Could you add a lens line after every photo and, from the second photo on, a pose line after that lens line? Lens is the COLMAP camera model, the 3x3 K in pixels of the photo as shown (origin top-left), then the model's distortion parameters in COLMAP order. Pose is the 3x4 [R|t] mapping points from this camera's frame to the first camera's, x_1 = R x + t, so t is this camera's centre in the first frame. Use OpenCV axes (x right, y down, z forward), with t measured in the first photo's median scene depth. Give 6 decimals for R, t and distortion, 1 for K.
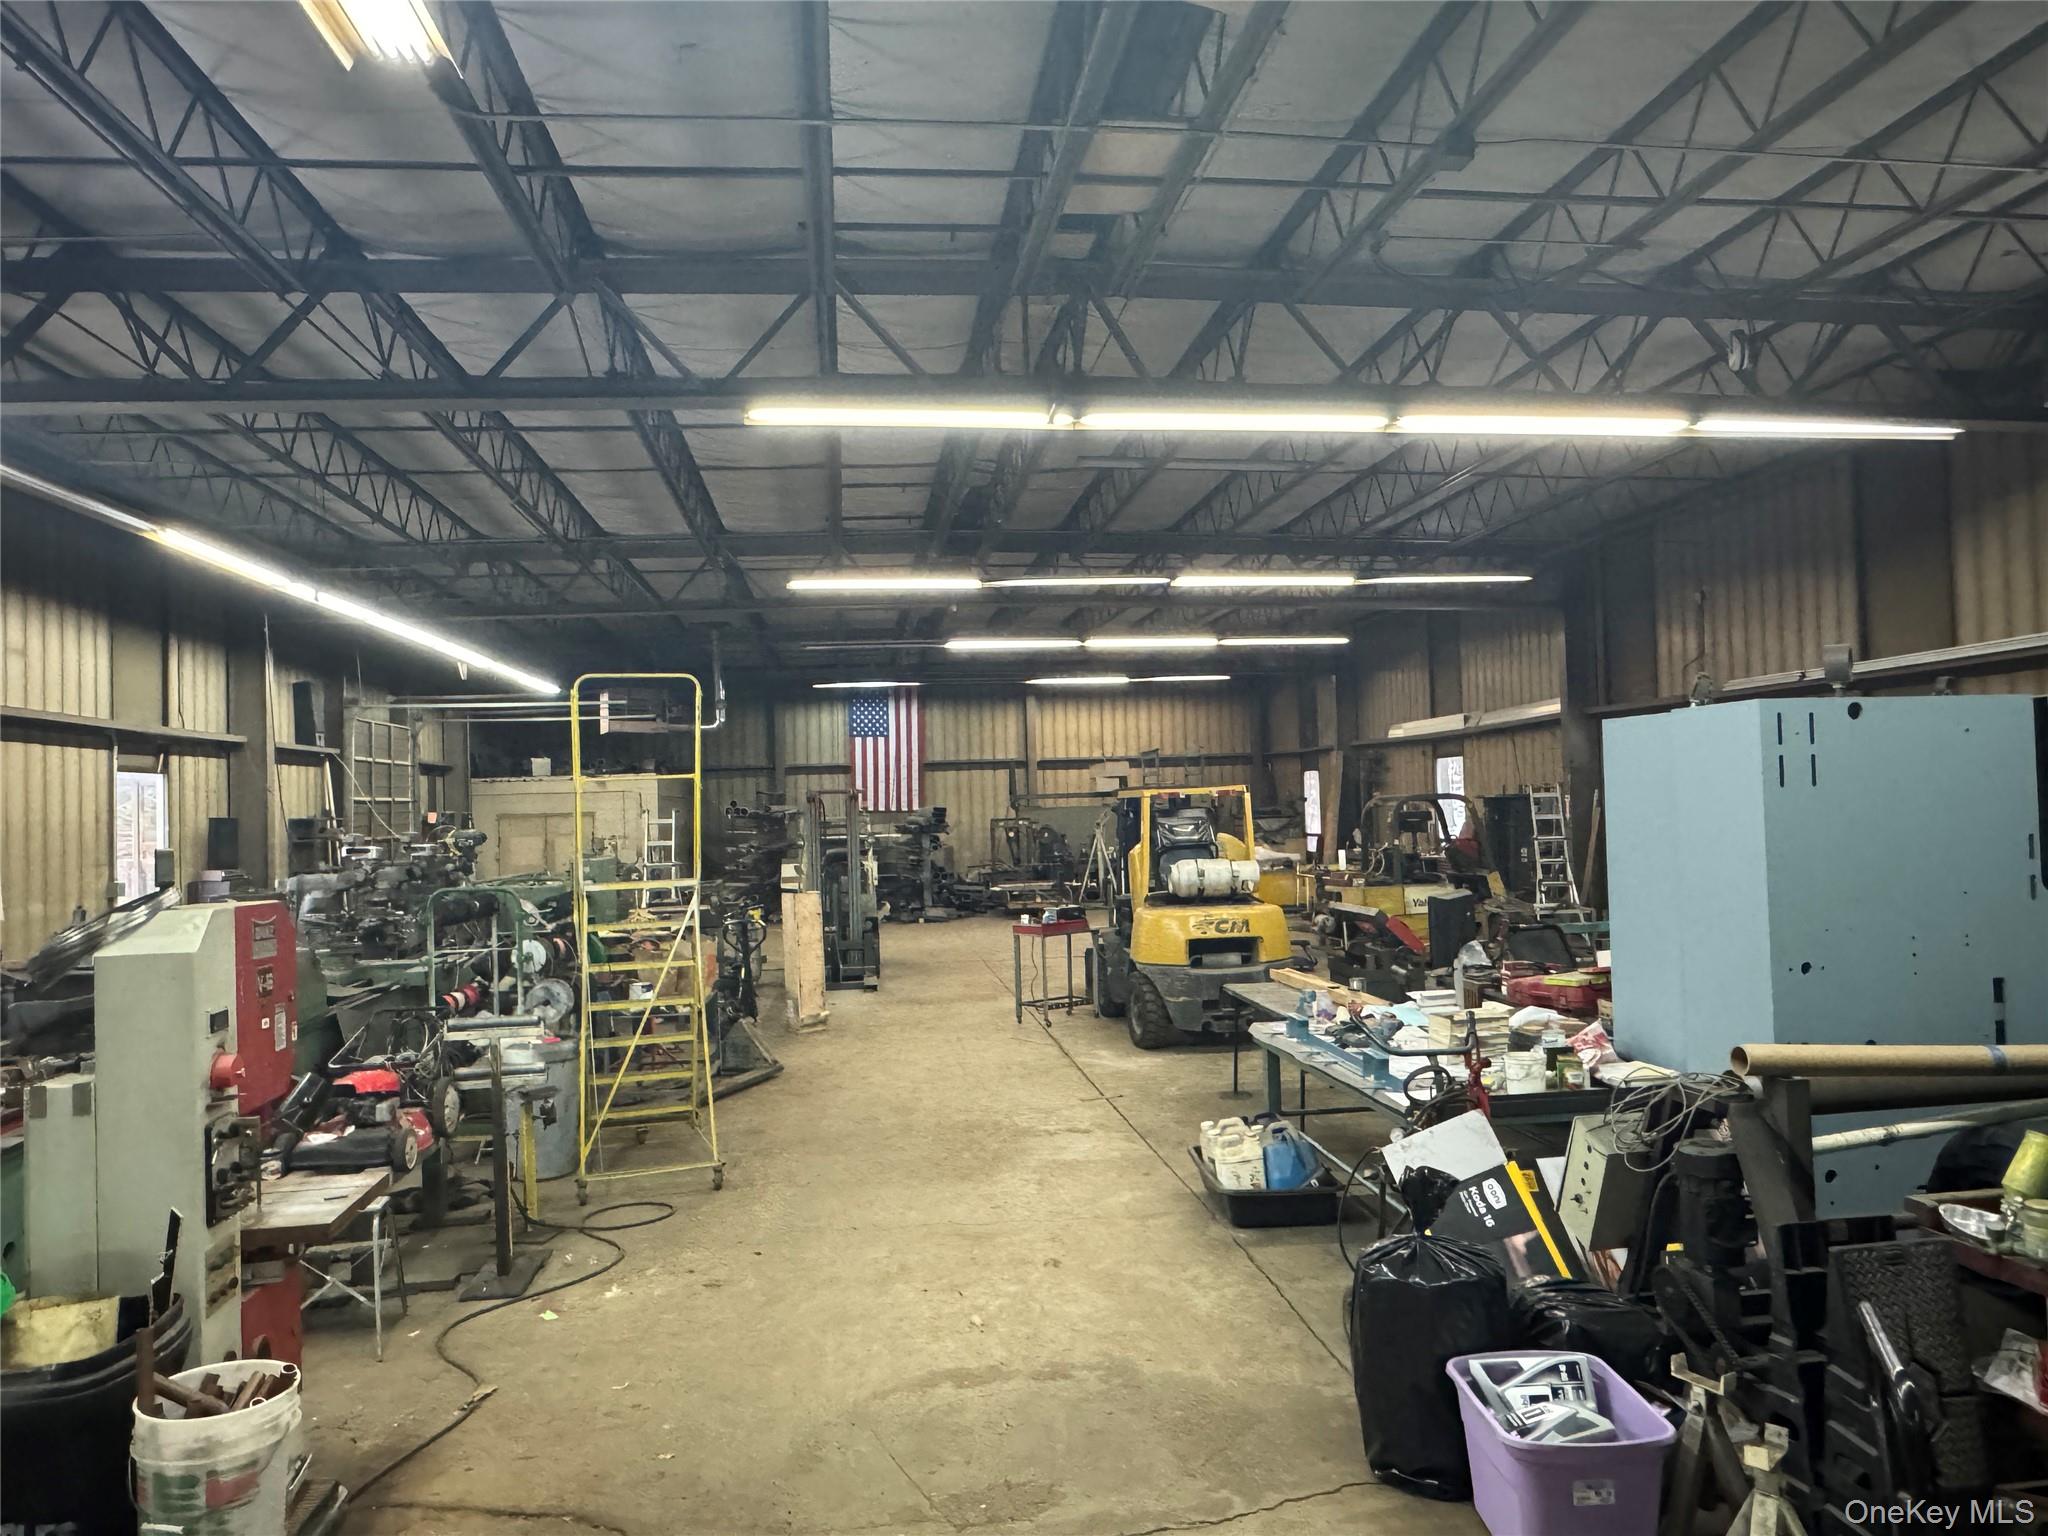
lens RADIAL K [[1359.9, 0, 1021.1], [0, 1359.9, 766.2], [0, 0, 1]] dist [-0.002684, -0.002224]
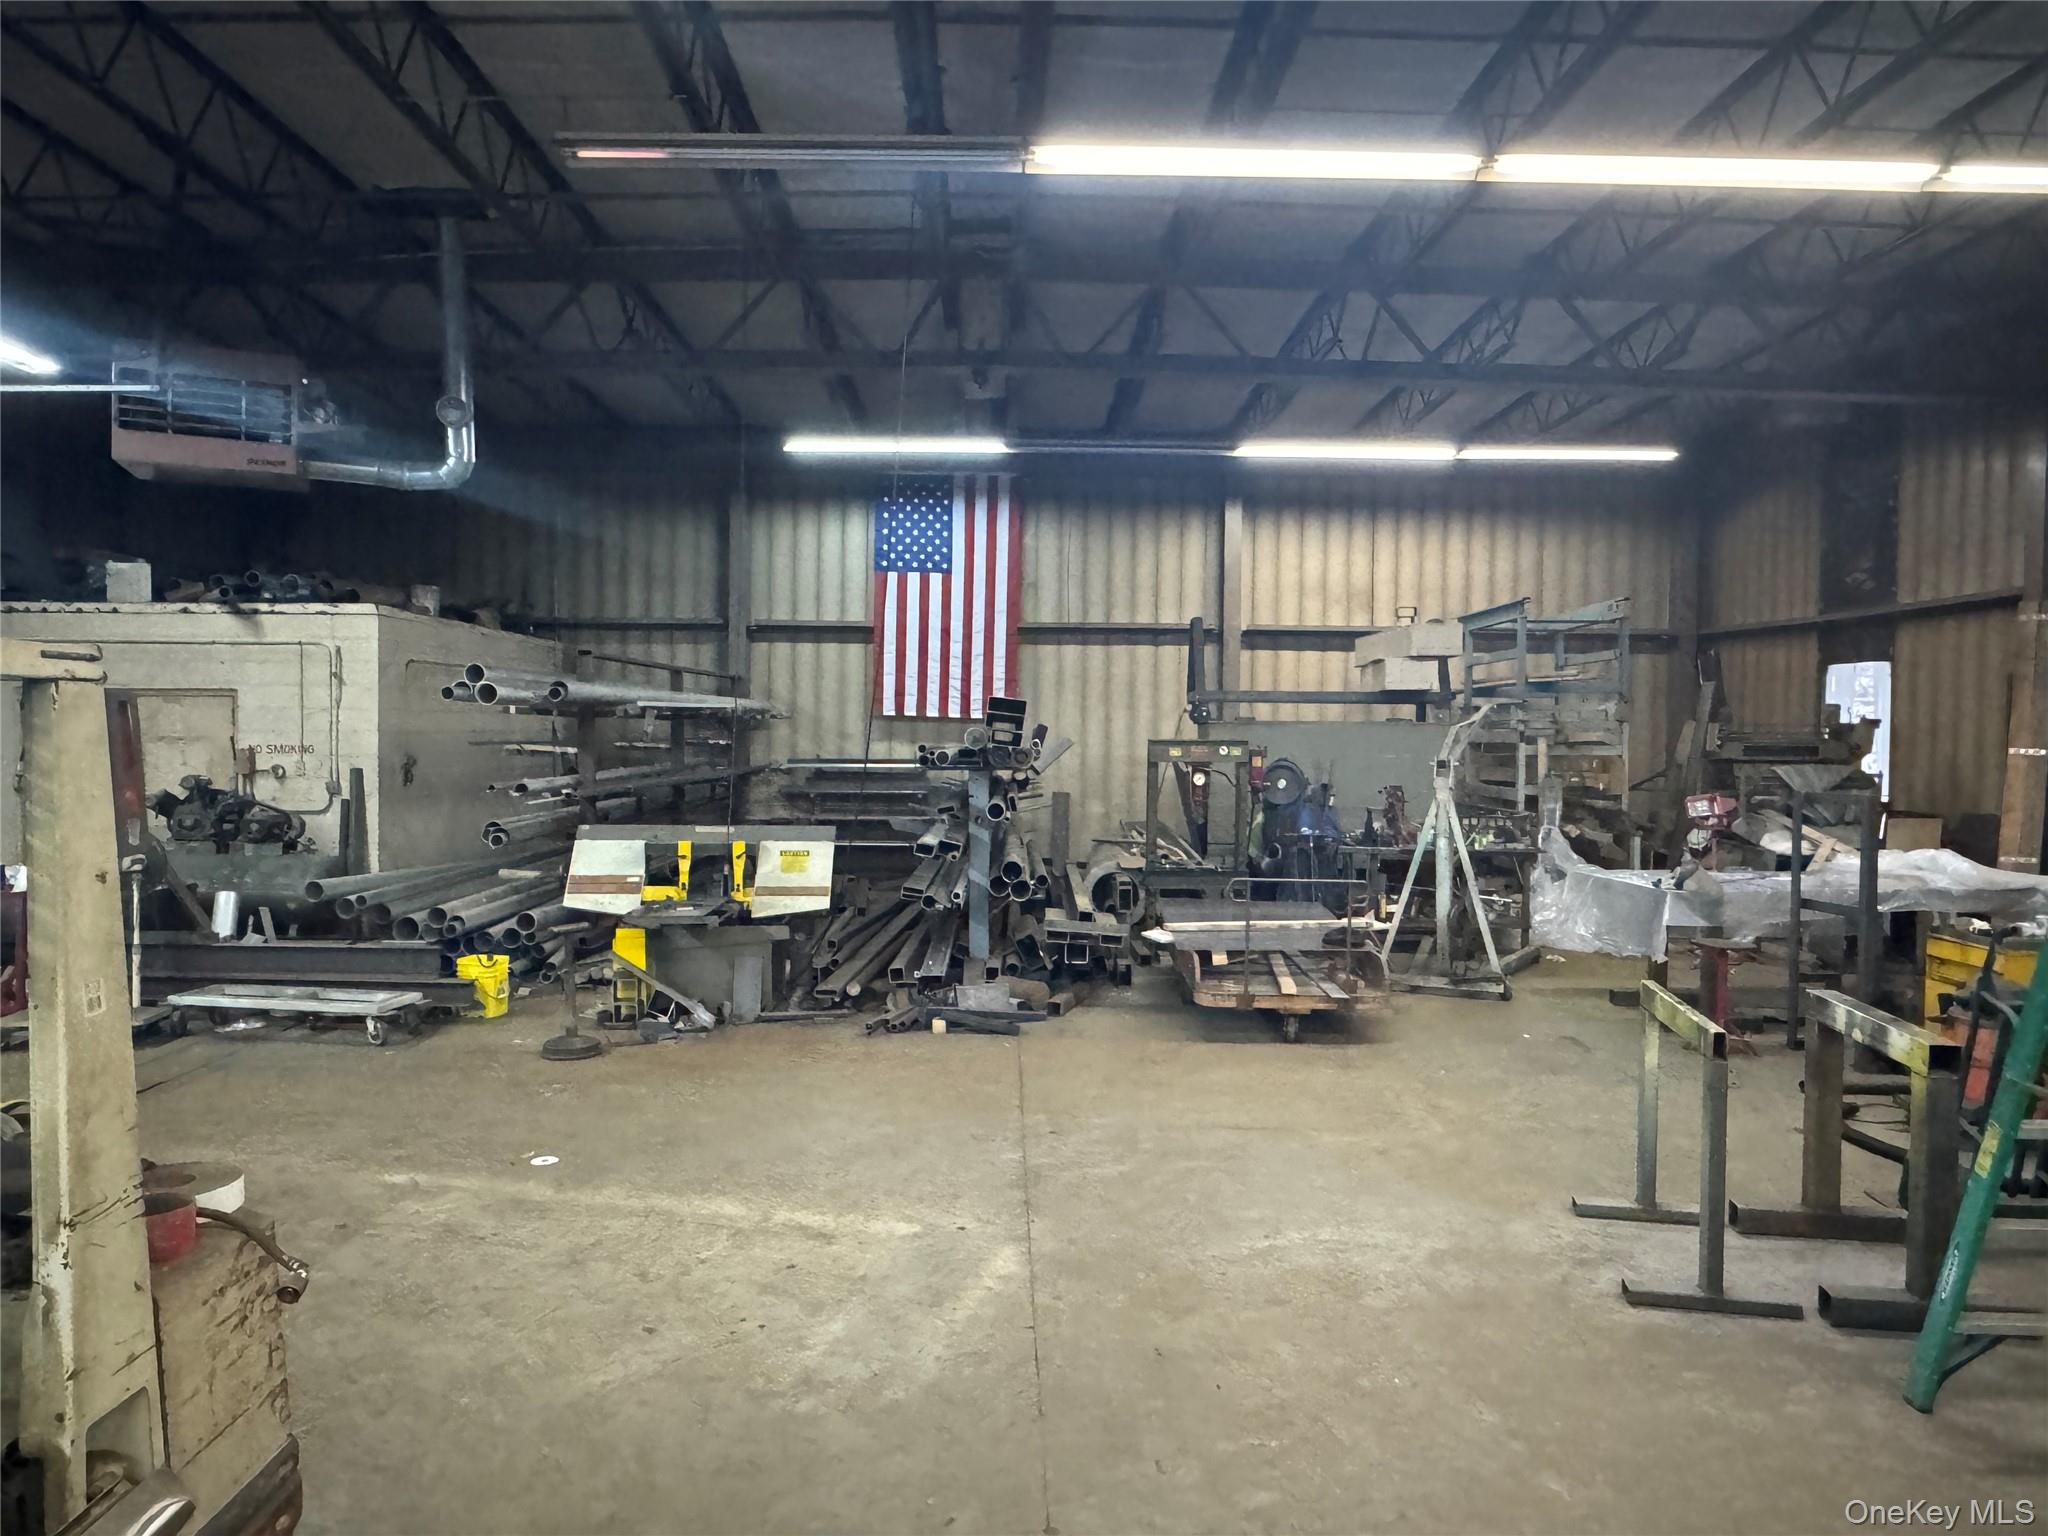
lens RADIAL K [[1359.9, 0, 1011.5], [0, 1359.9, 764.7], [0, 0, 1]] dist [-0.002684, -0.002224]
pose [[0.992672, 0.040891, -0.113716, -0.017945], [-0.034504, 0.997745, 0.057573, 0.026519], [0.115813, -0.053227, 0.991844, 0.641519]]
